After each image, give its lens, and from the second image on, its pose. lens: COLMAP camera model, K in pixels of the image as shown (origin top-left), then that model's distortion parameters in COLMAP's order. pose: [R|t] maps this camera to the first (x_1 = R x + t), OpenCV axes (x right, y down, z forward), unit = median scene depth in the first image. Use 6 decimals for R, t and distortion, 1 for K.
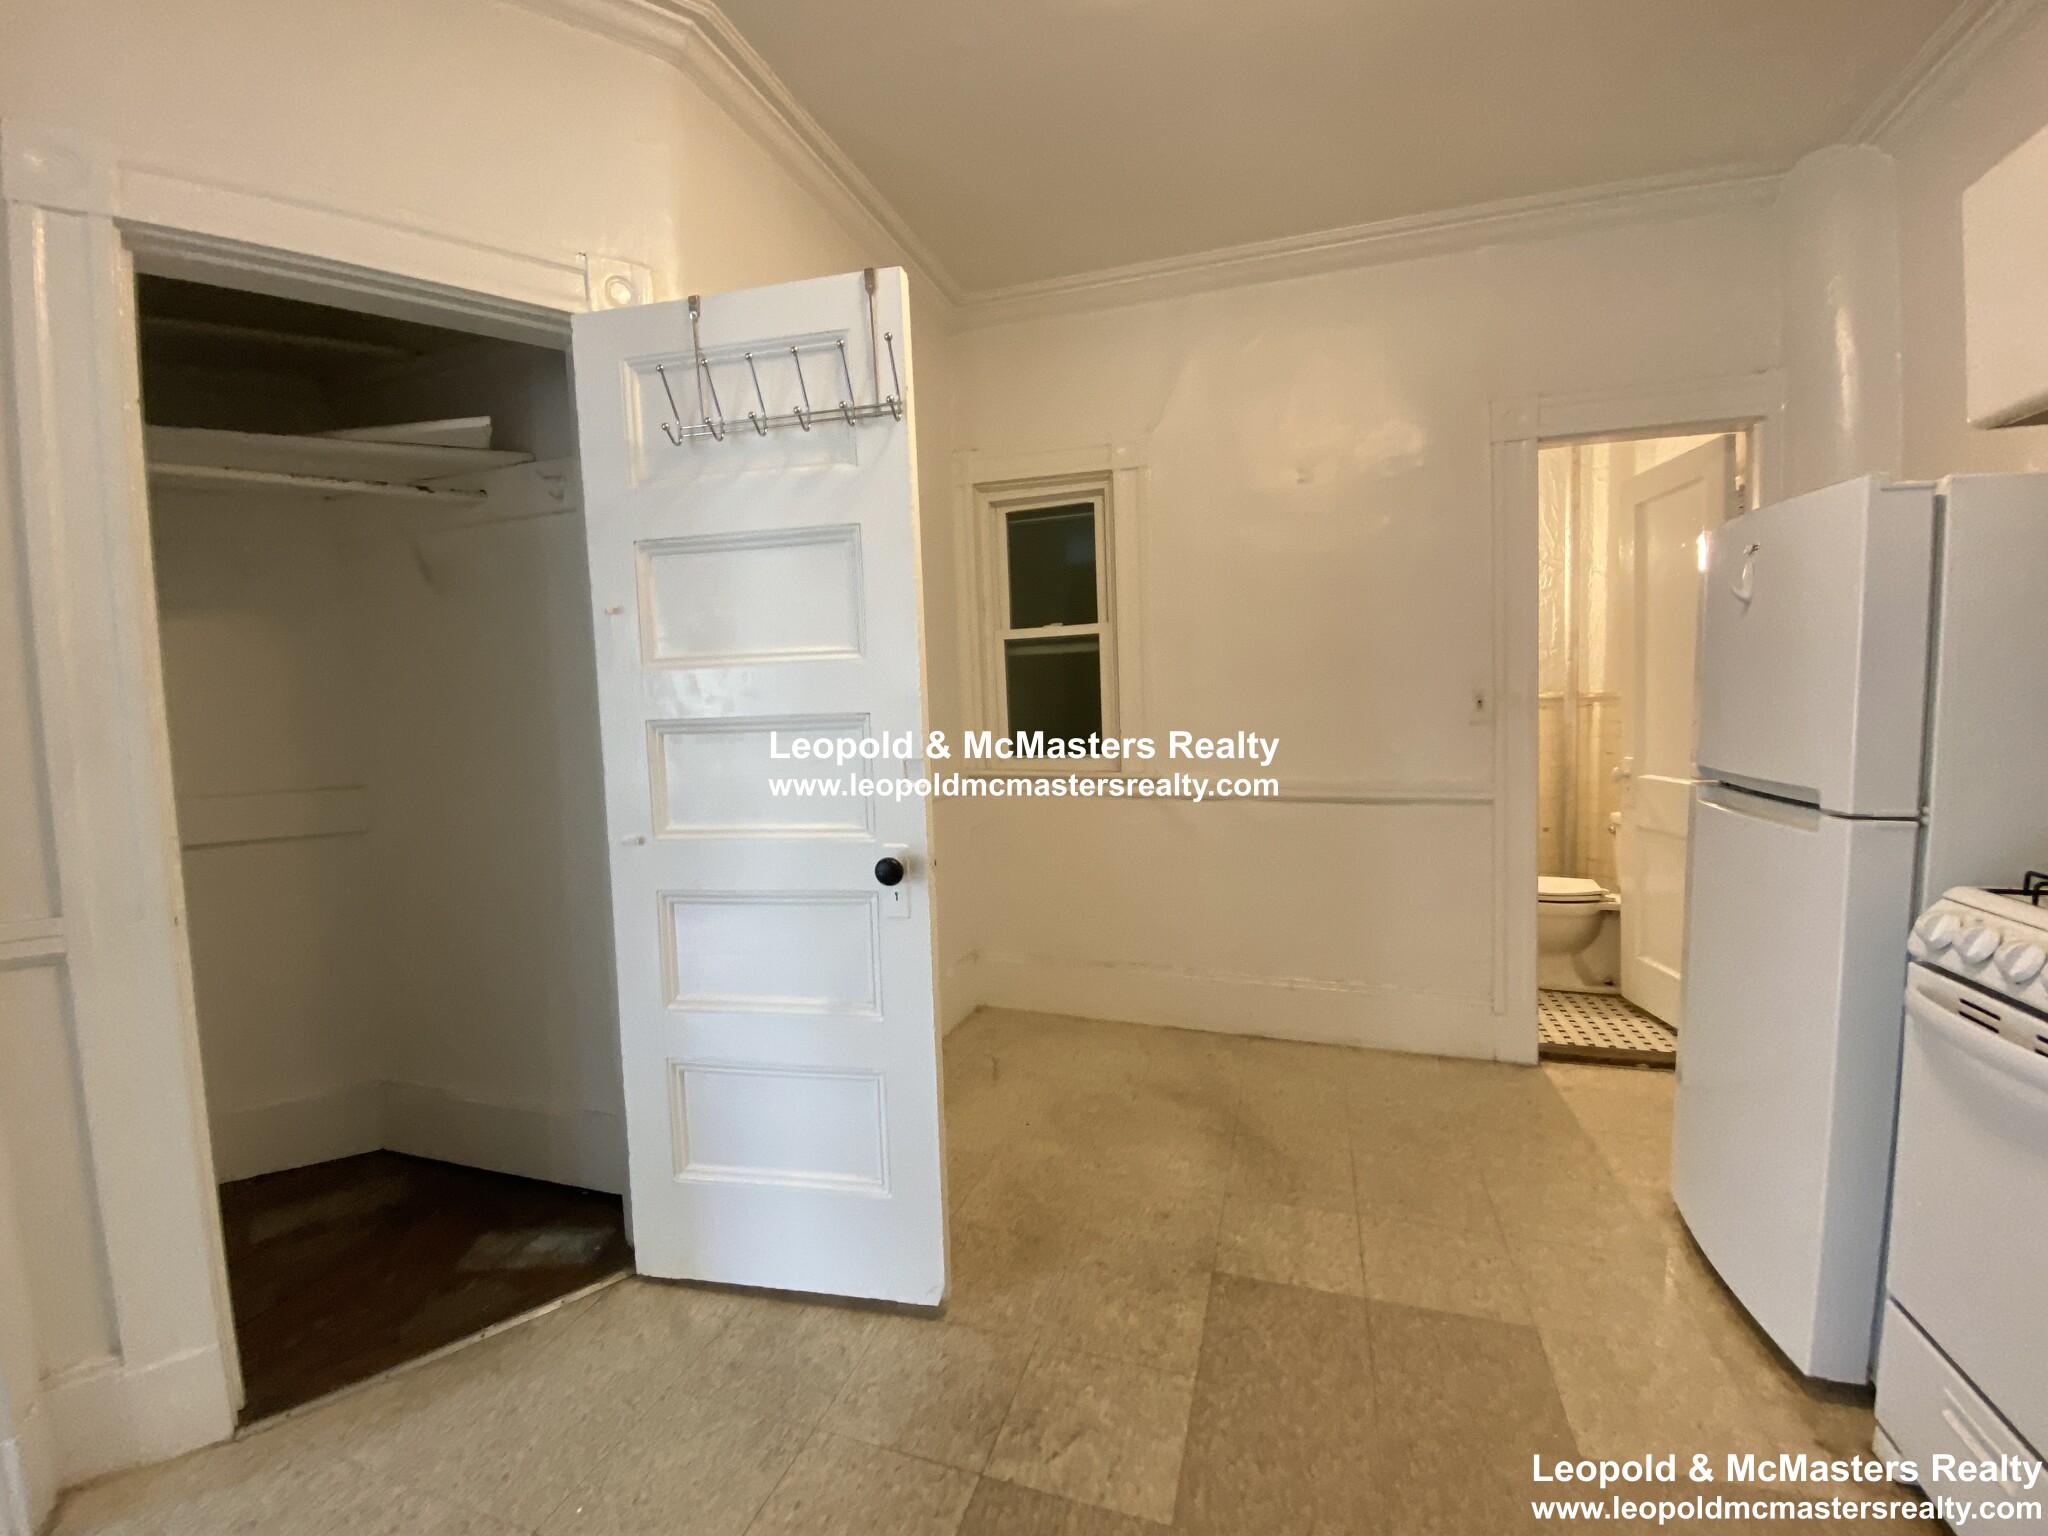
lens RADIAL K [[826.3, 0, 974.2], [0, 826.3, 747.7], [0, 0, 1]] dist [0.000363, -0.008461]
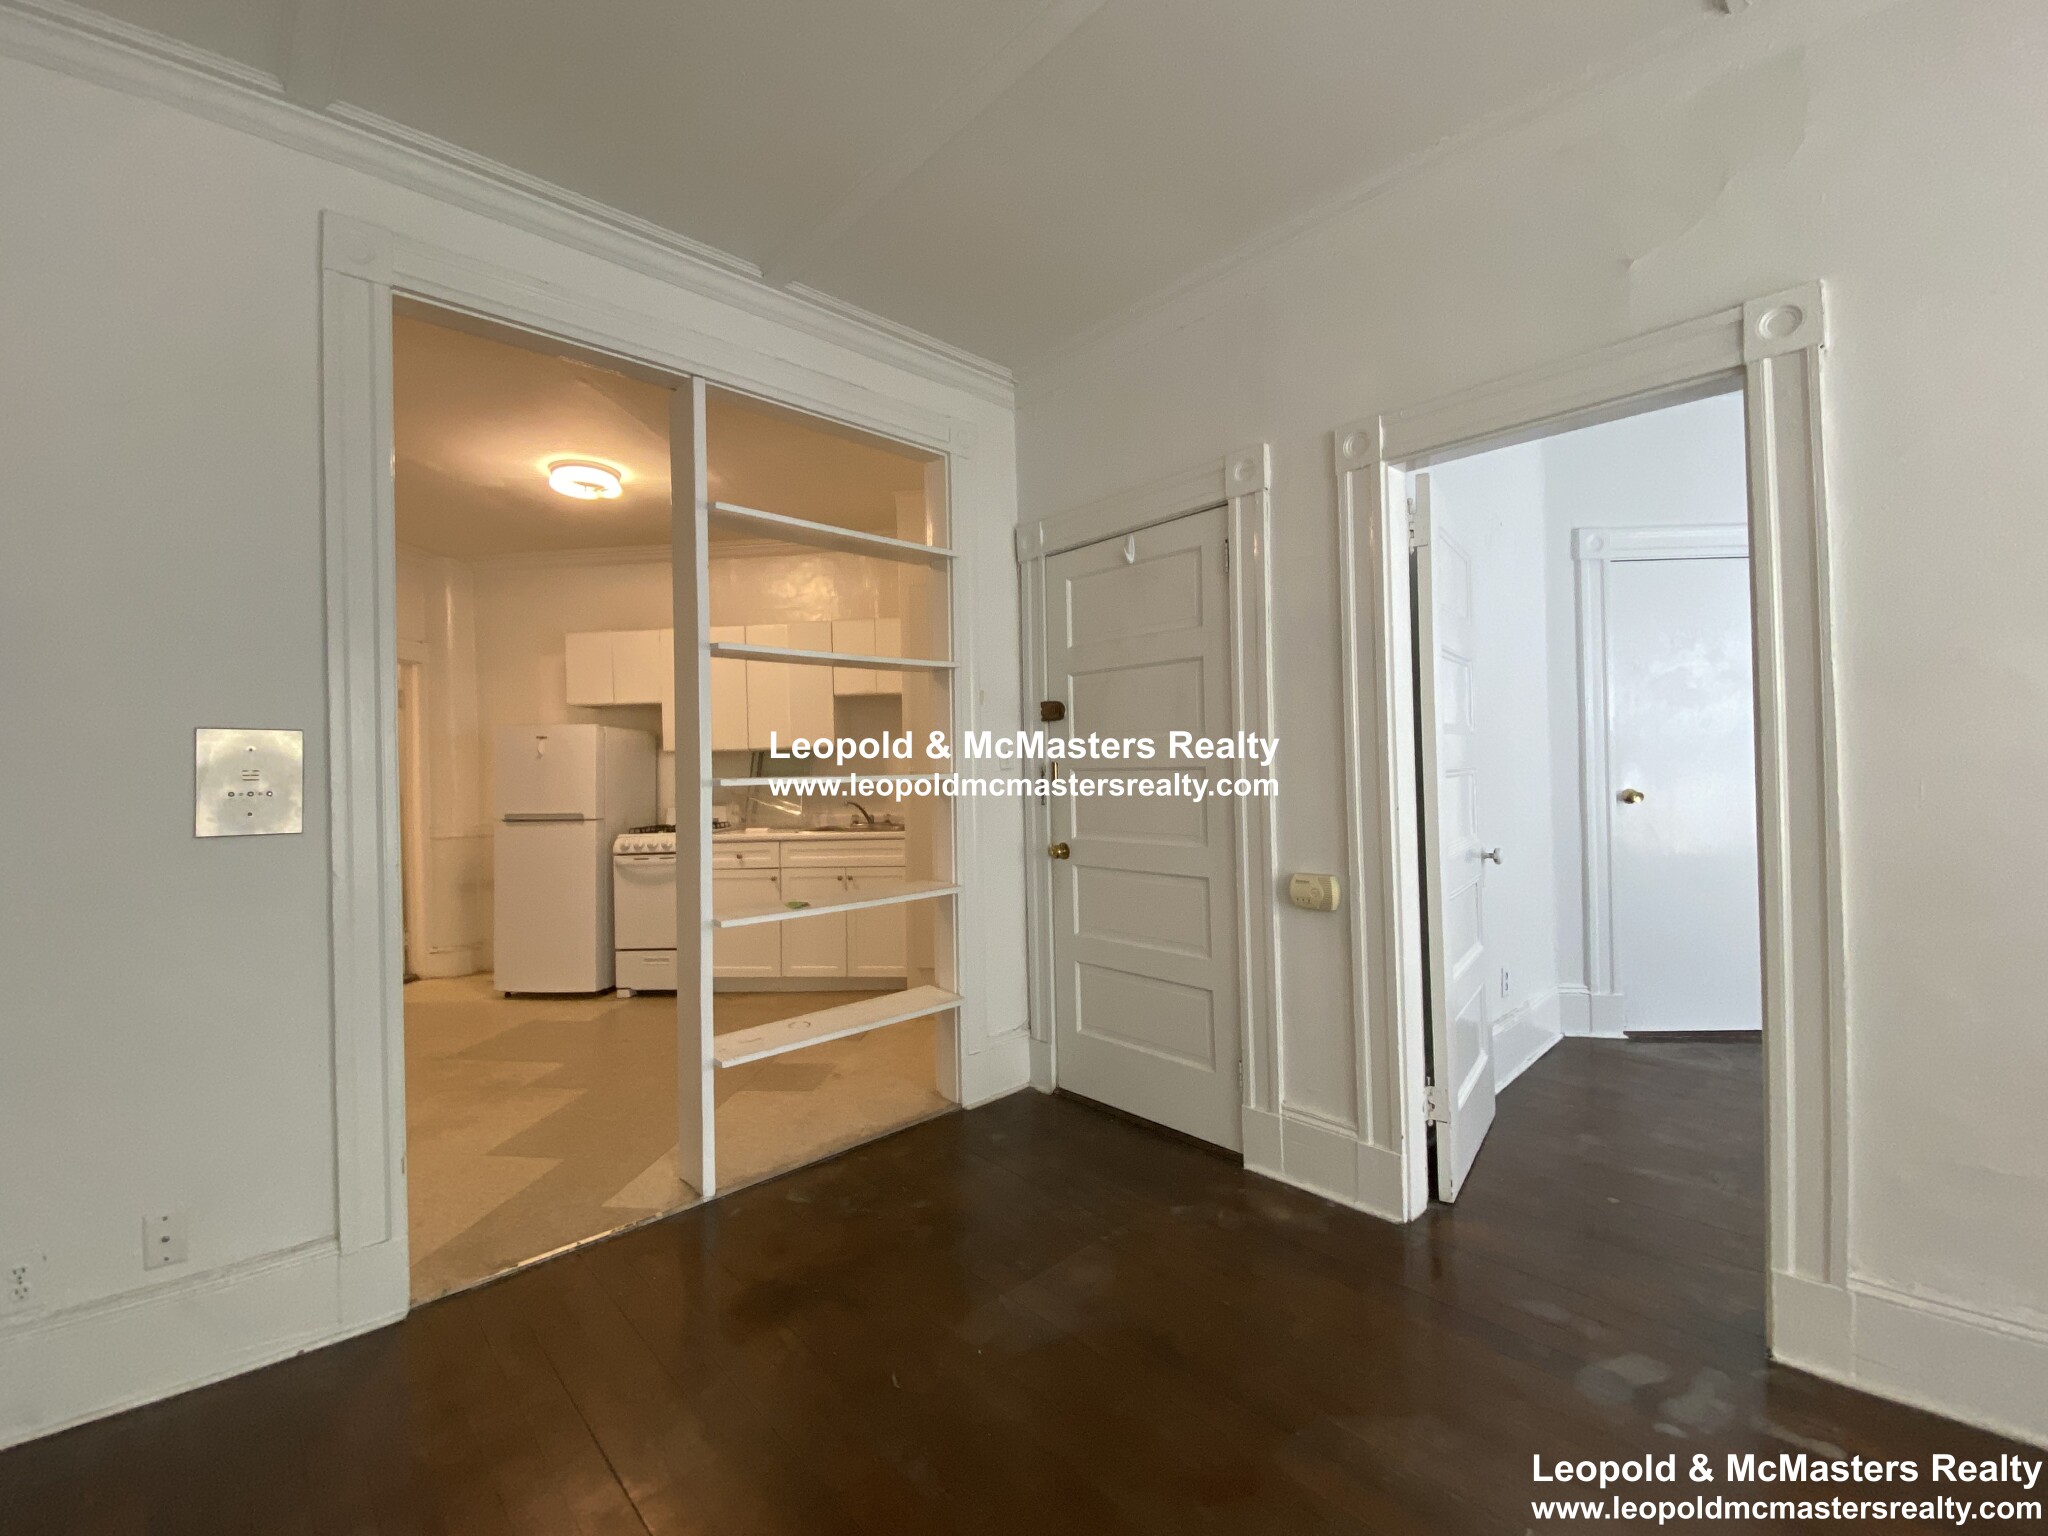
lens RADIAL K [[830.6, 0, 1022.3], [0, 830.6, 755.7], [0, 0, 1]] dist [0.000294, -0.018624]
pose [[-0.211556, 0.059588, 0.975548, -2.061872], [0.087969, 0.995249, -0.041715, 0.090590], [-0.973399, 0.076993, -0.215793, -0.020105]]
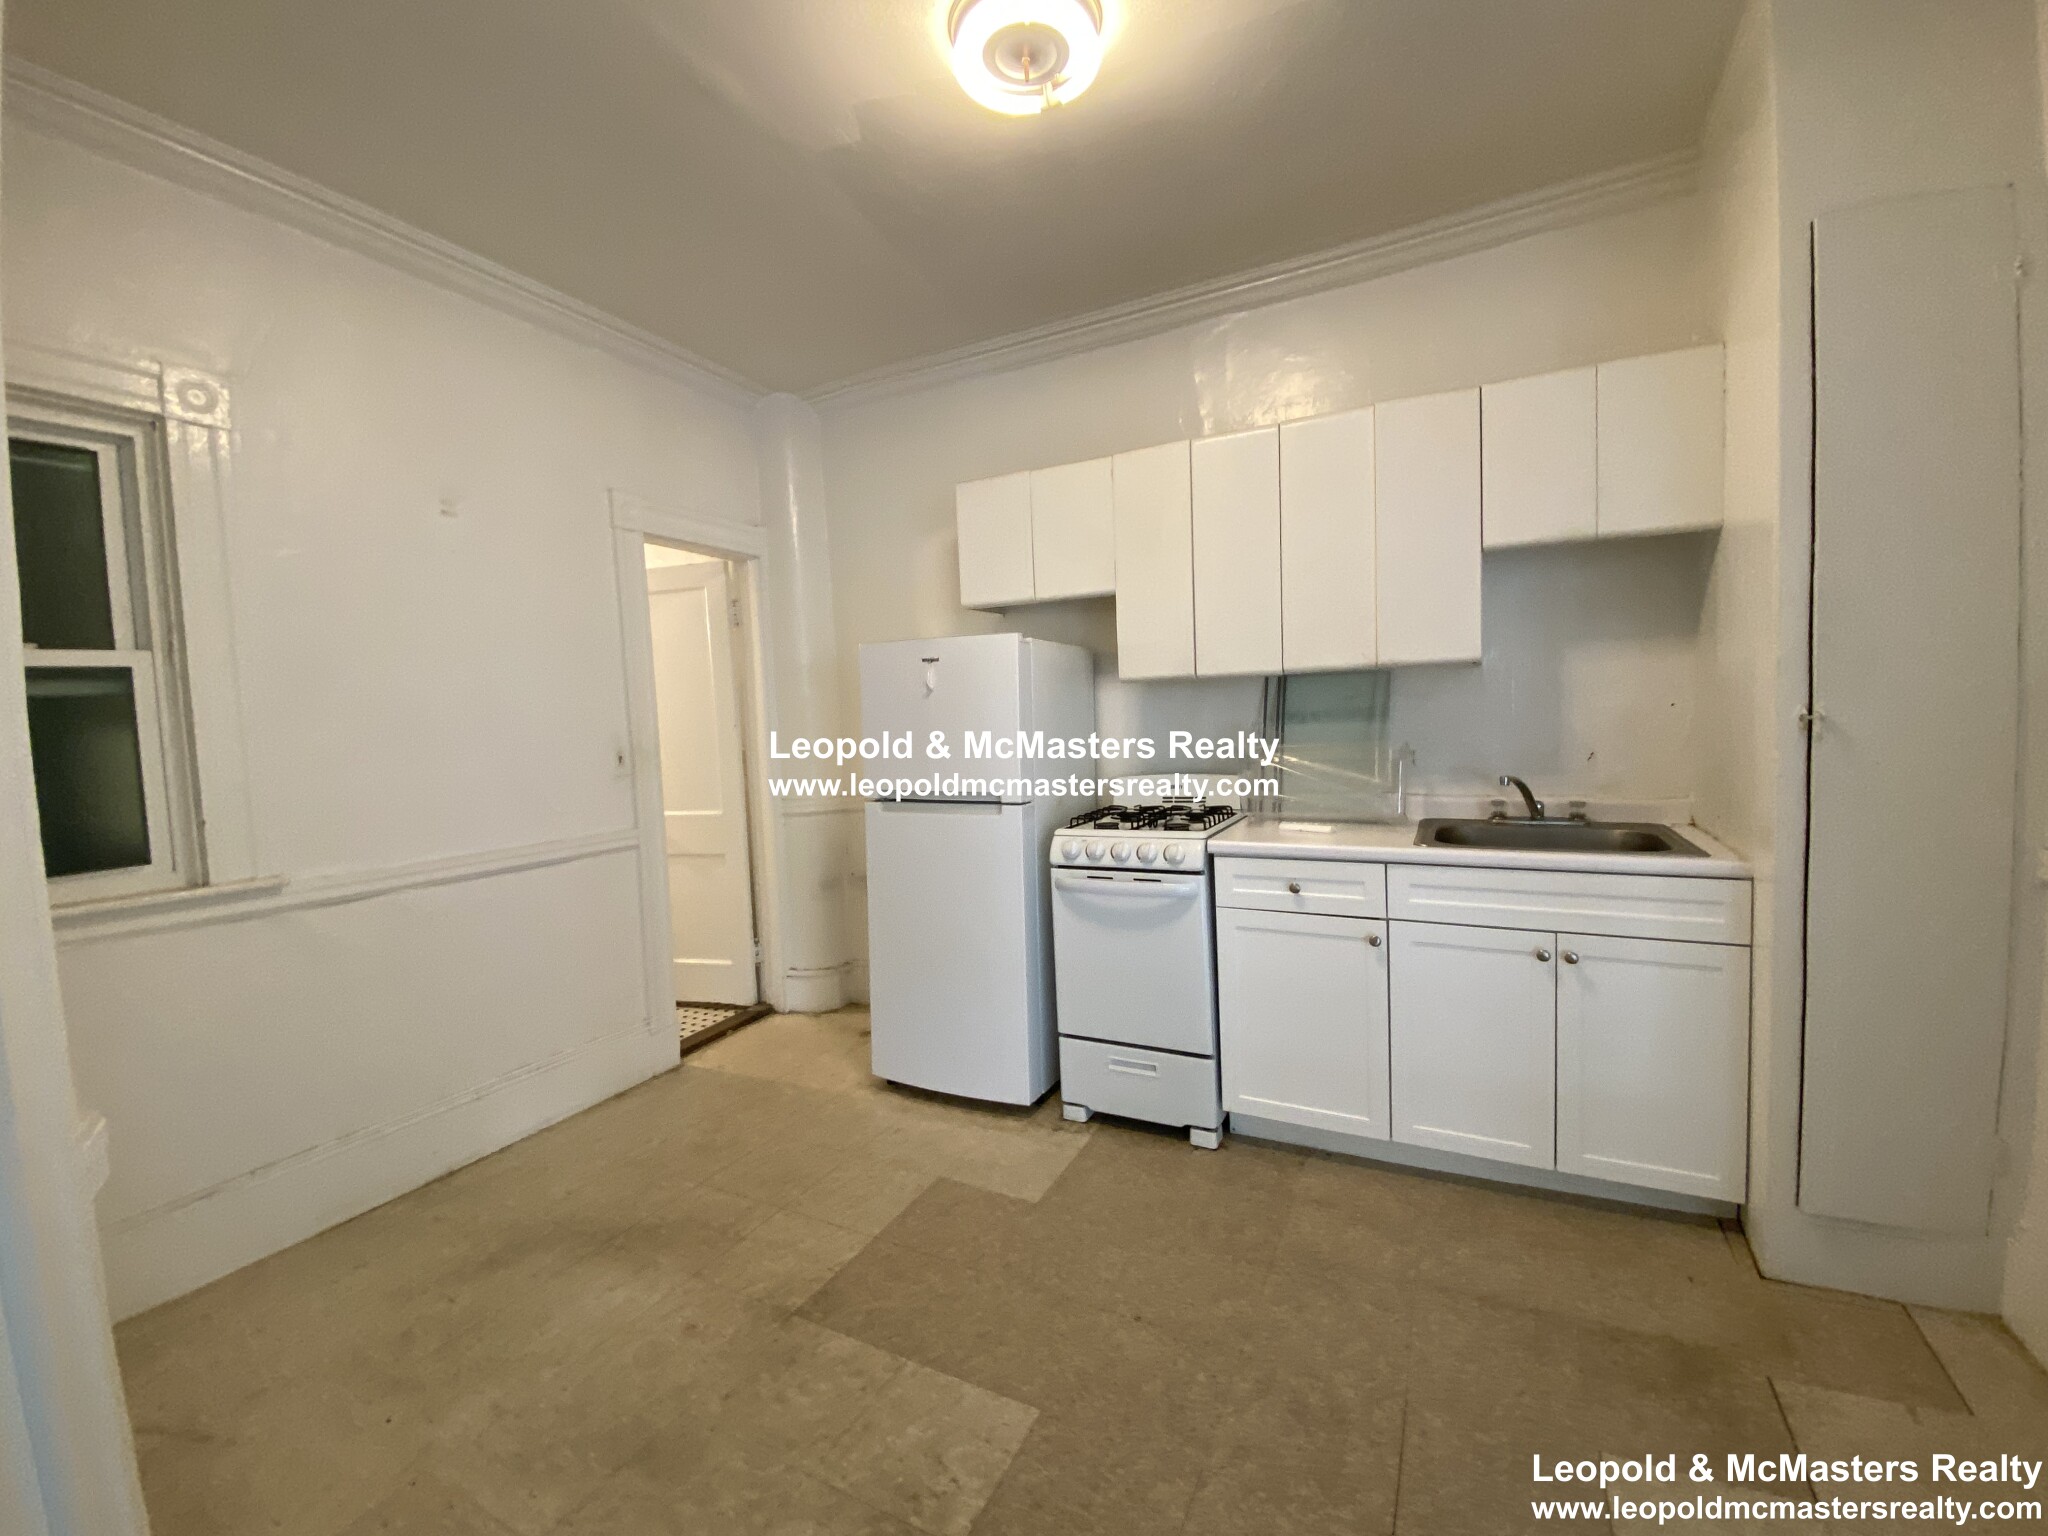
lens RADIAL K [[830.6, 0, 1022.3], [0, 830.6, 755.7], [0, 0, 1]] dist [0.000294, -0.018624]
pose [[0.154722, -0.026494, 0.987603, -0.658322], [0.088700, 0.995976, 0.012823, -0.041235], [-0.983968, 0.085617, 0.156449, 0.501765]]
